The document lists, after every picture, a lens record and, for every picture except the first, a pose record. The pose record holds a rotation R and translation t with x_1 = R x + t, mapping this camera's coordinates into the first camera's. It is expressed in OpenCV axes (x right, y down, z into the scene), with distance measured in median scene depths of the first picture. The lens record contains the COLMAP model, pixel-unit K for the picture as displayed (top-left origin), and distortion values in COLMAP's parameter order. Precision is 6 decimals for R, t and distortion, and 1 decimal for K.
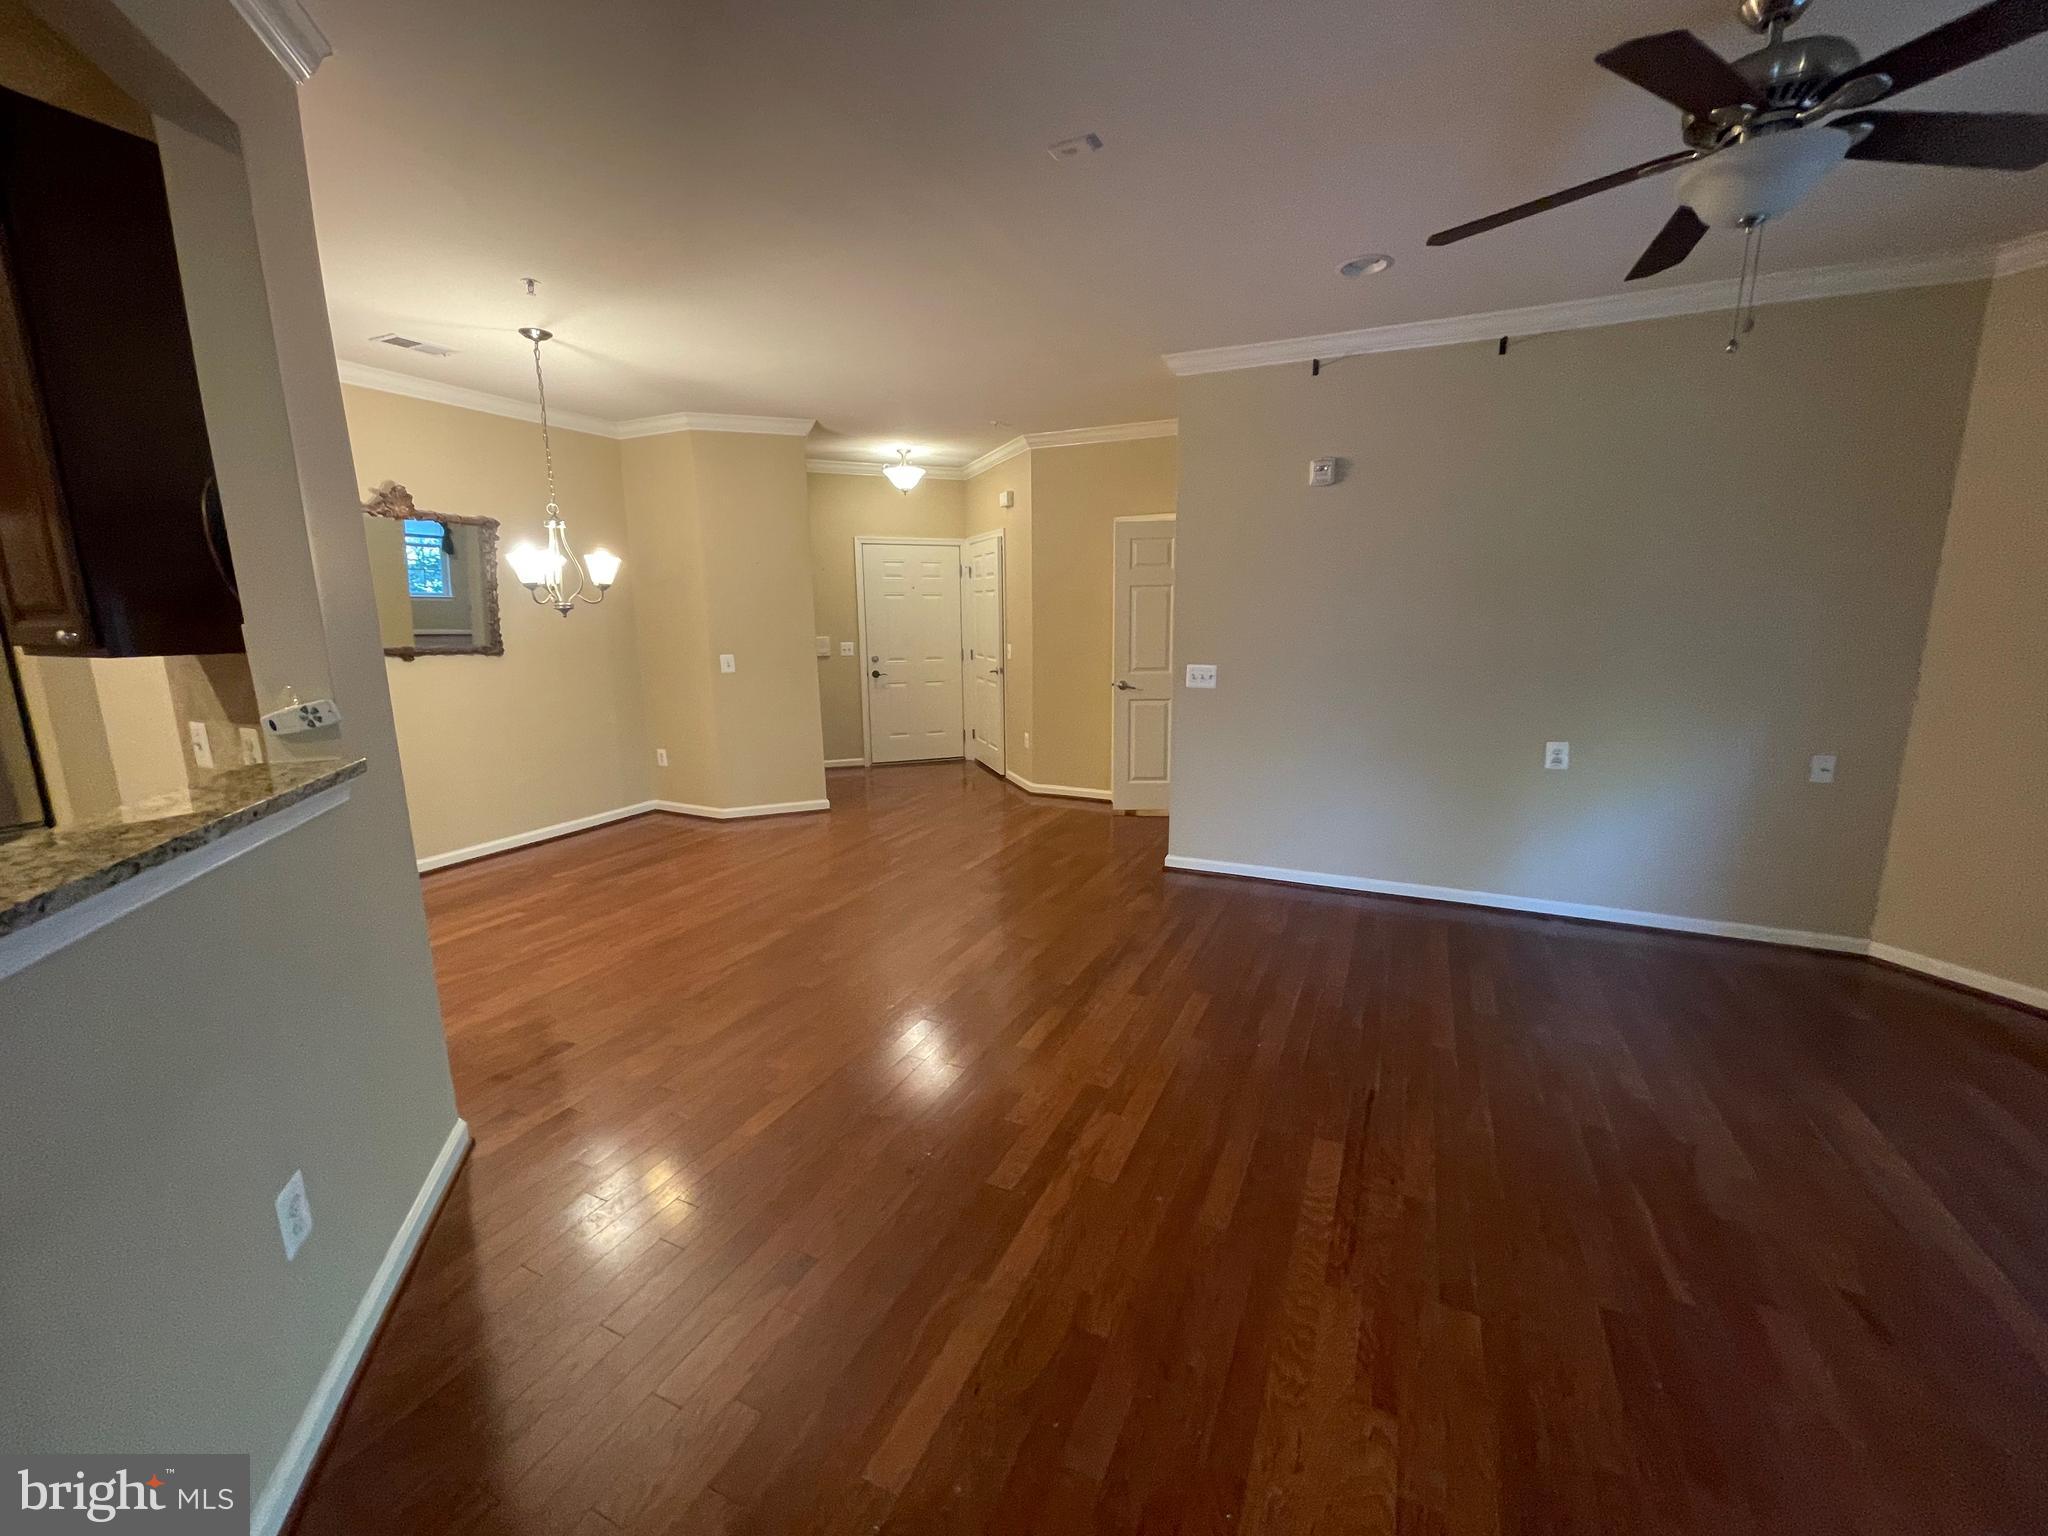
lens RADIAL K [[828.3, 0, 1019.5], [0, 828.3, 765.3], [0, 0, 1]] dist [-0.001175, 0.000015]
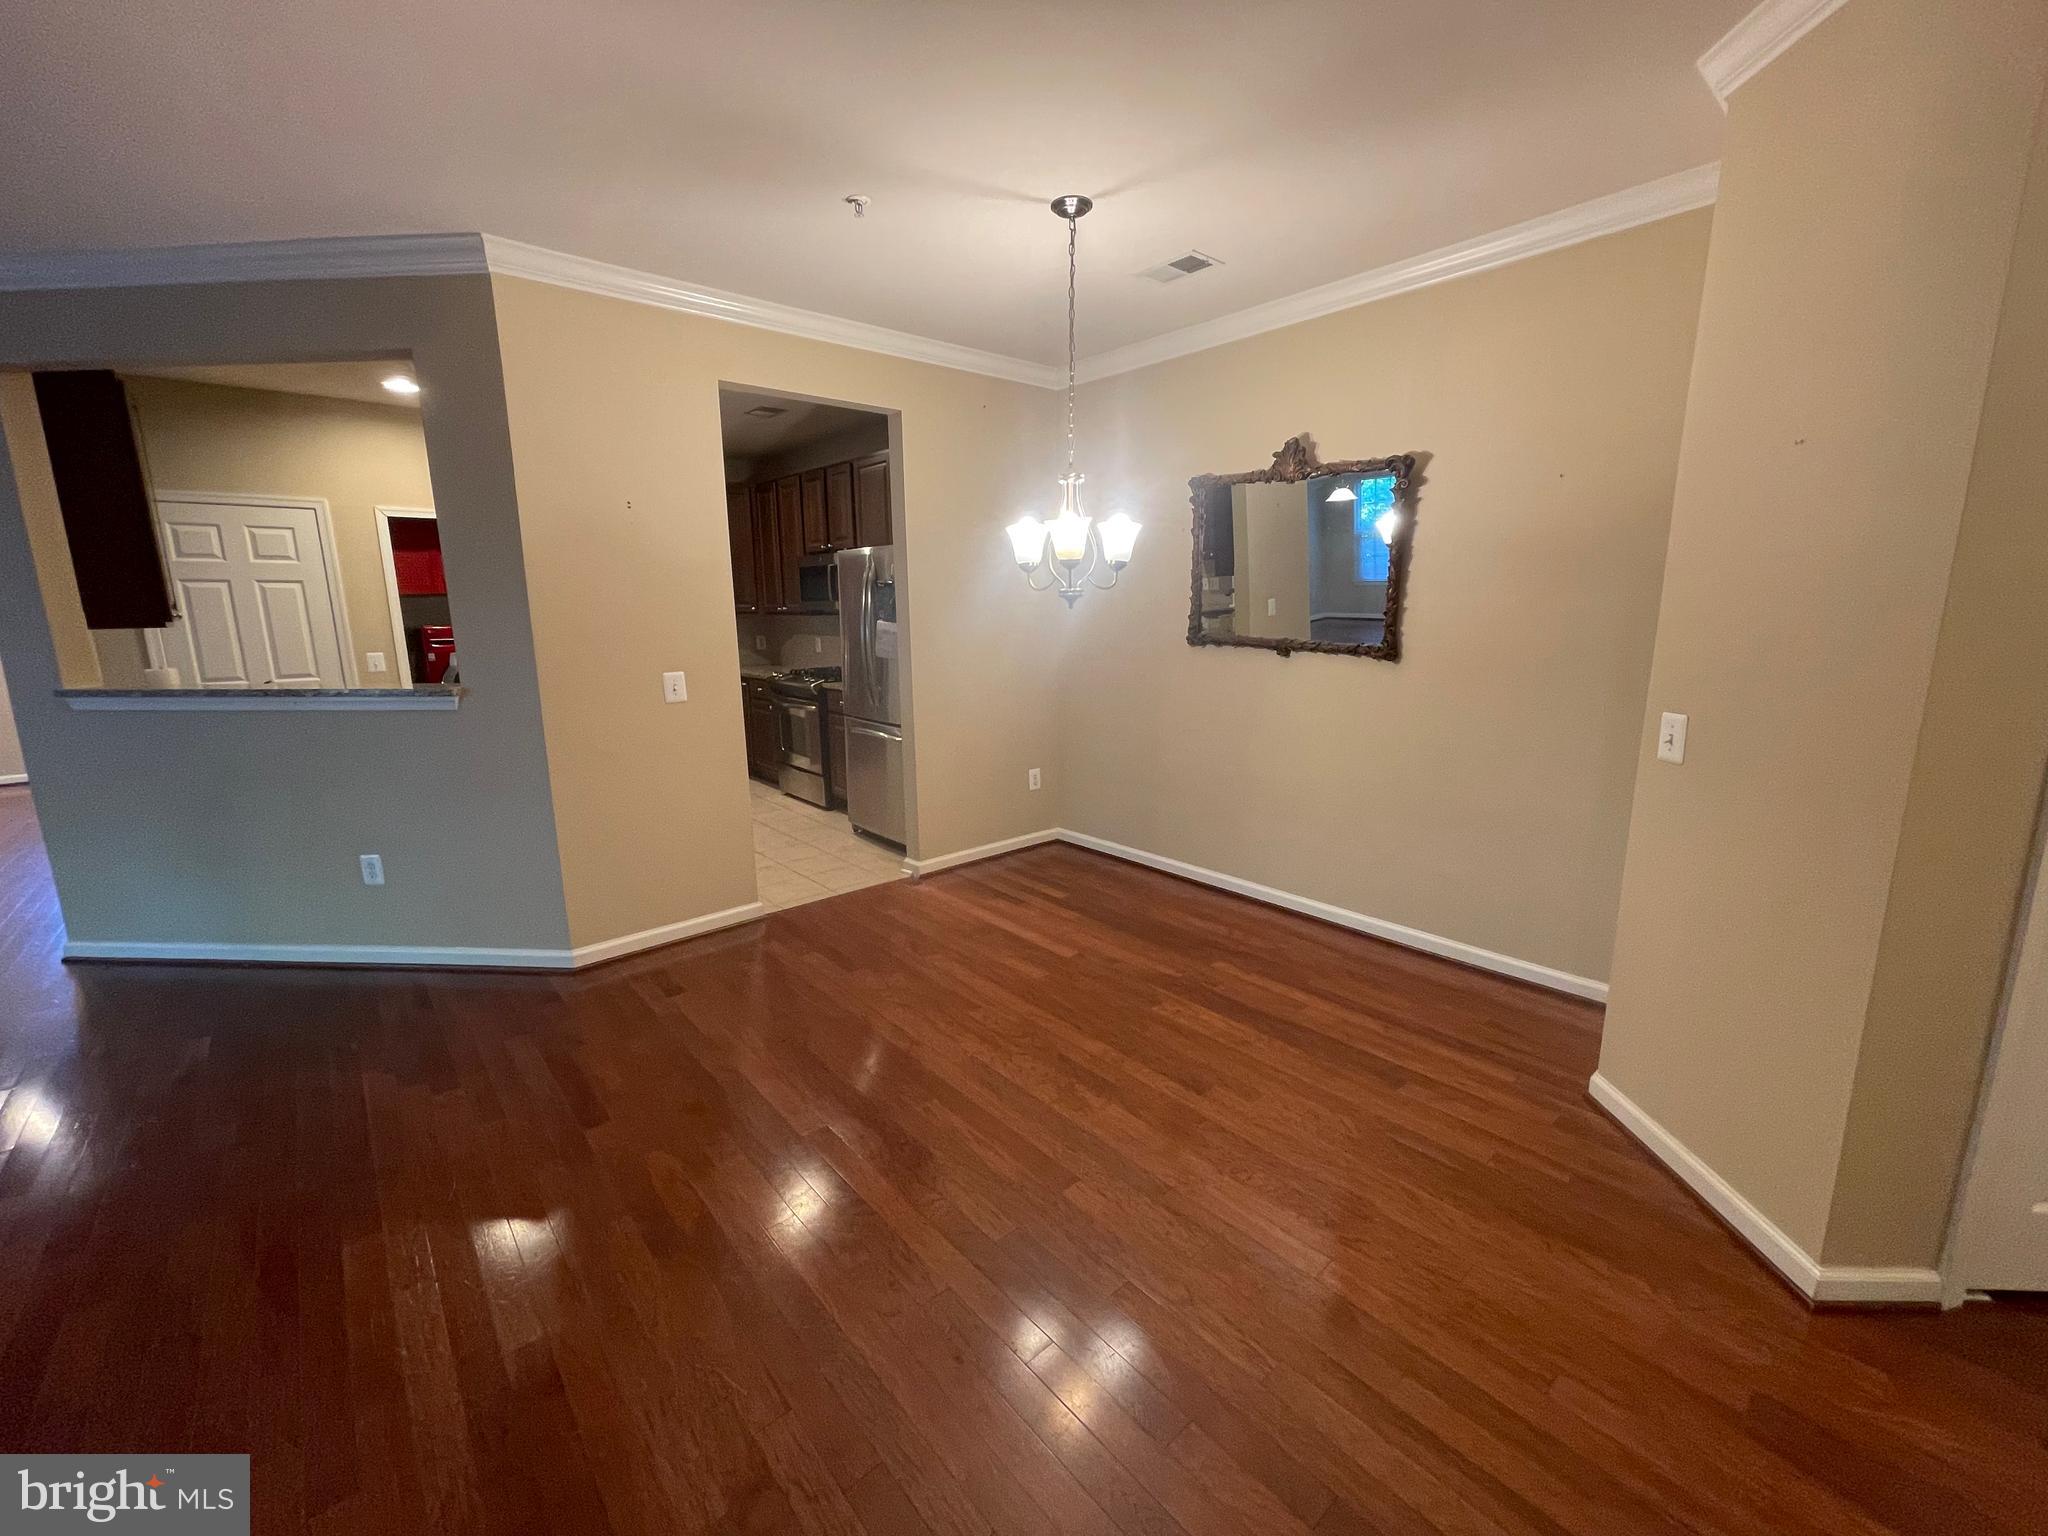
lens RADIAL K [[826.8, 0, 1029.0], [0, 826.8, 762.3], [0, 0, 1]] dist [-0.012096, 0.002702]
pose [[-0.401755, 0.194775, -0.894793, 0.346767], [-0.161839, 0.946637, 0.278725, -0.593246], [0.901333, 0.256791, -0.348794, 2.993583]]
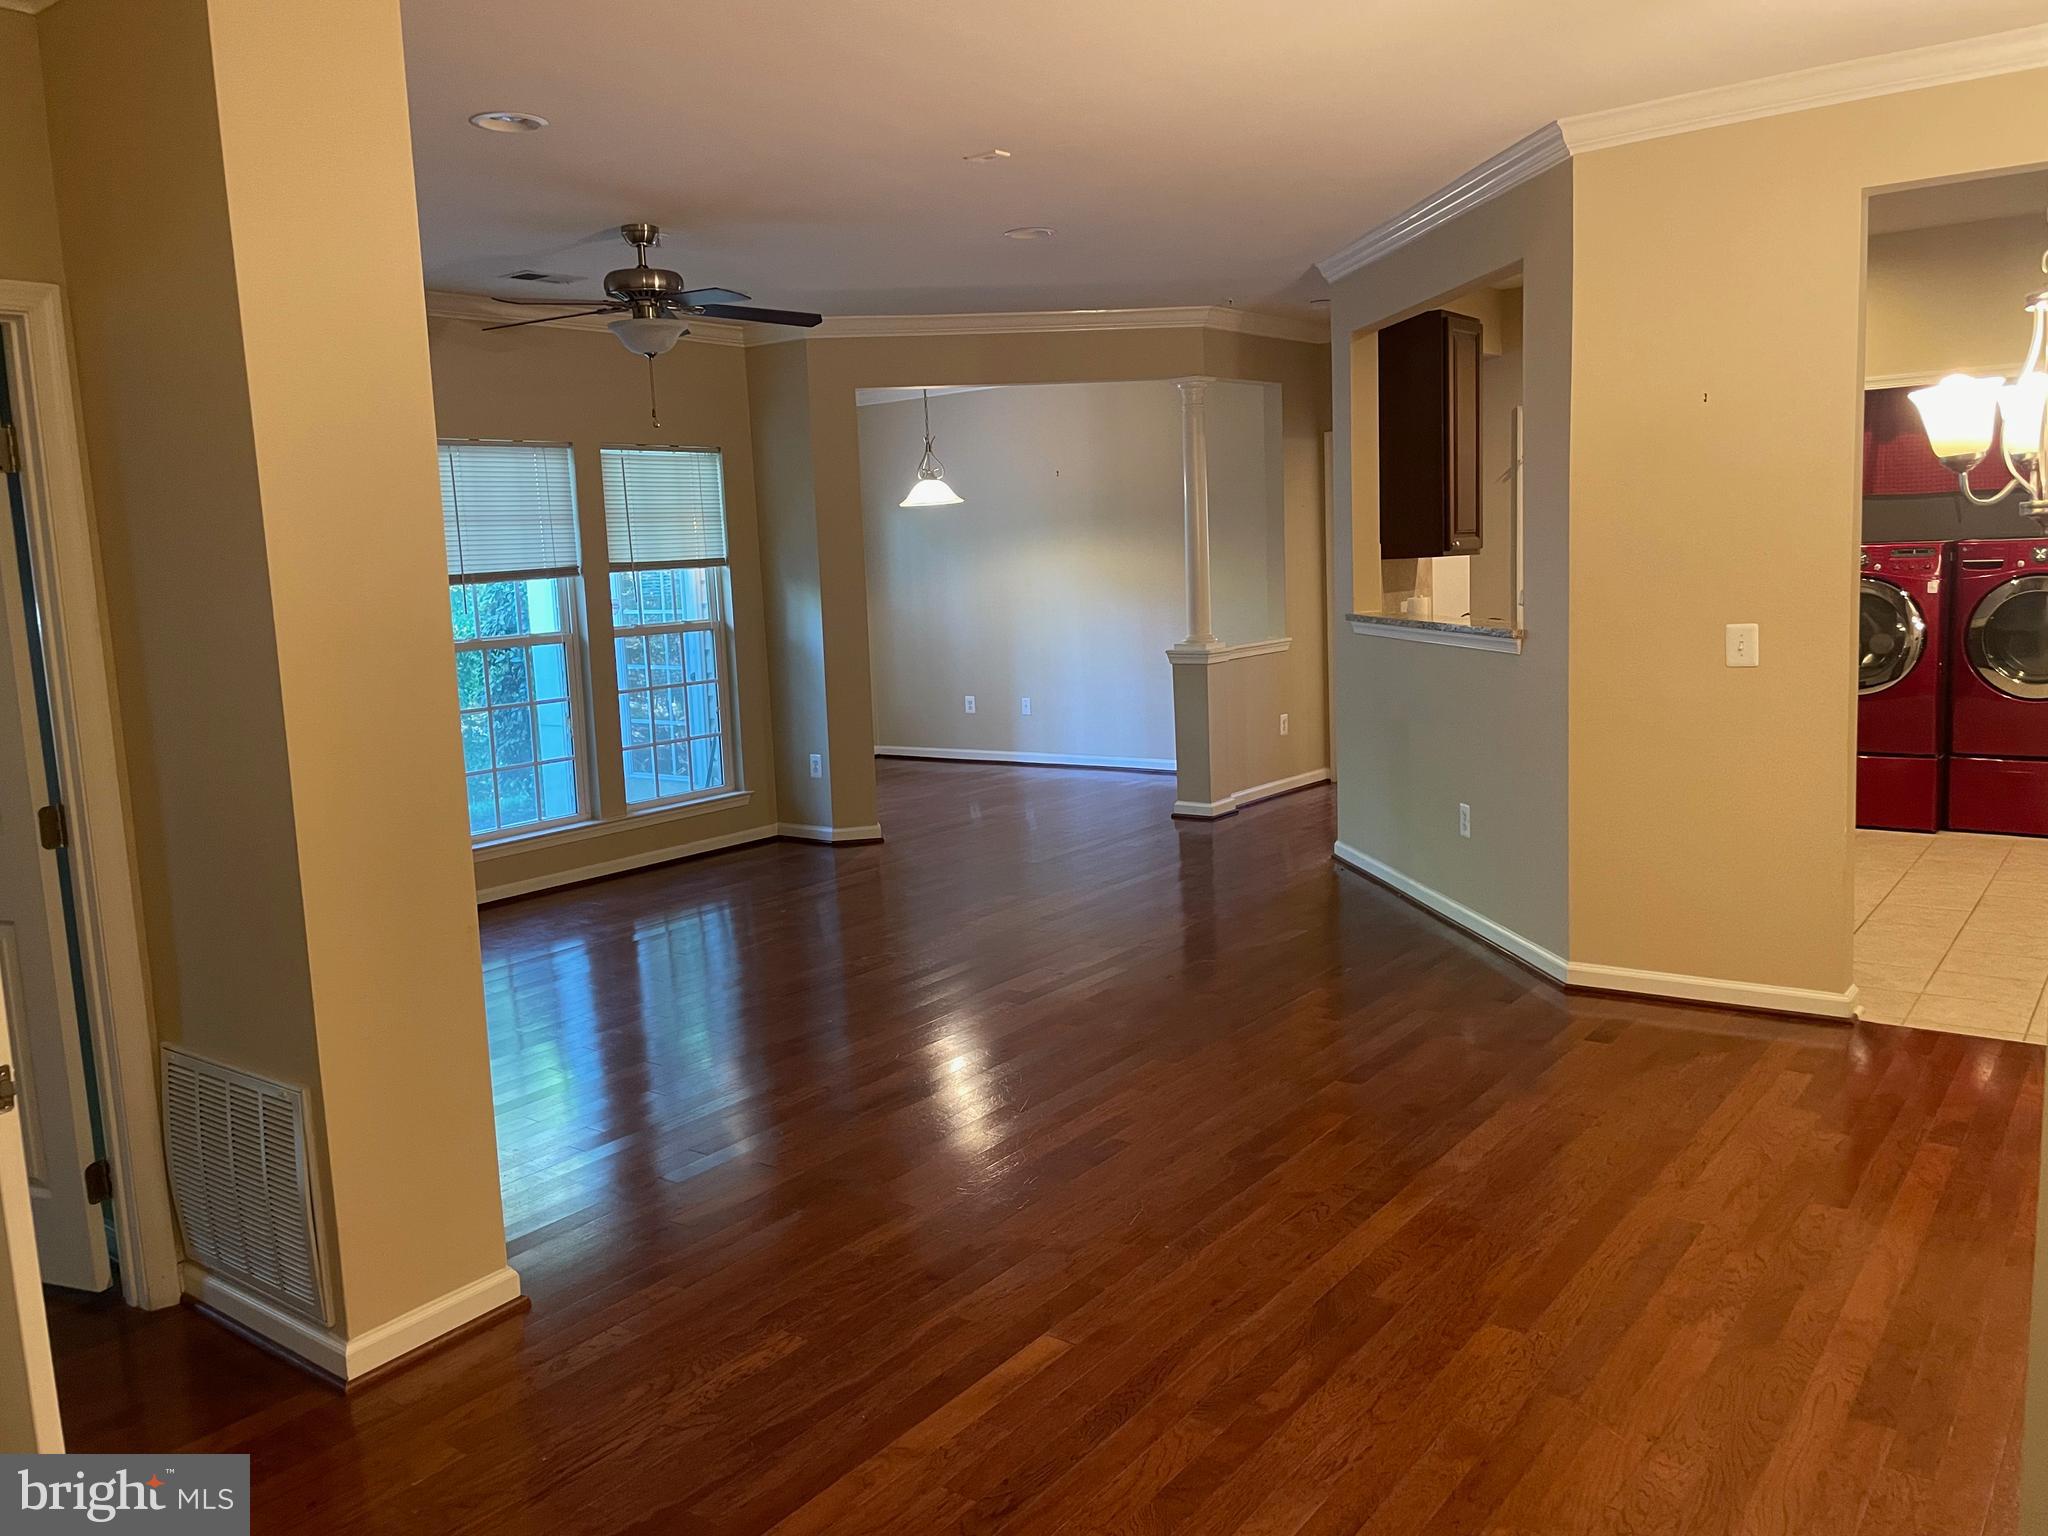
lens RADIAL K [[1512.7, 0, 1004.1], [0, 1512.7, 761.5], [0, 0, 1]] dist [0.037169, -0.063628]
pose [[-0.972737, 0.036884, 0.228959, -0.506034], [0.110207, 0.942190, 0.316437, -0.849758], [-0.204052, 0.333043, -0.920568, 4.219063]]
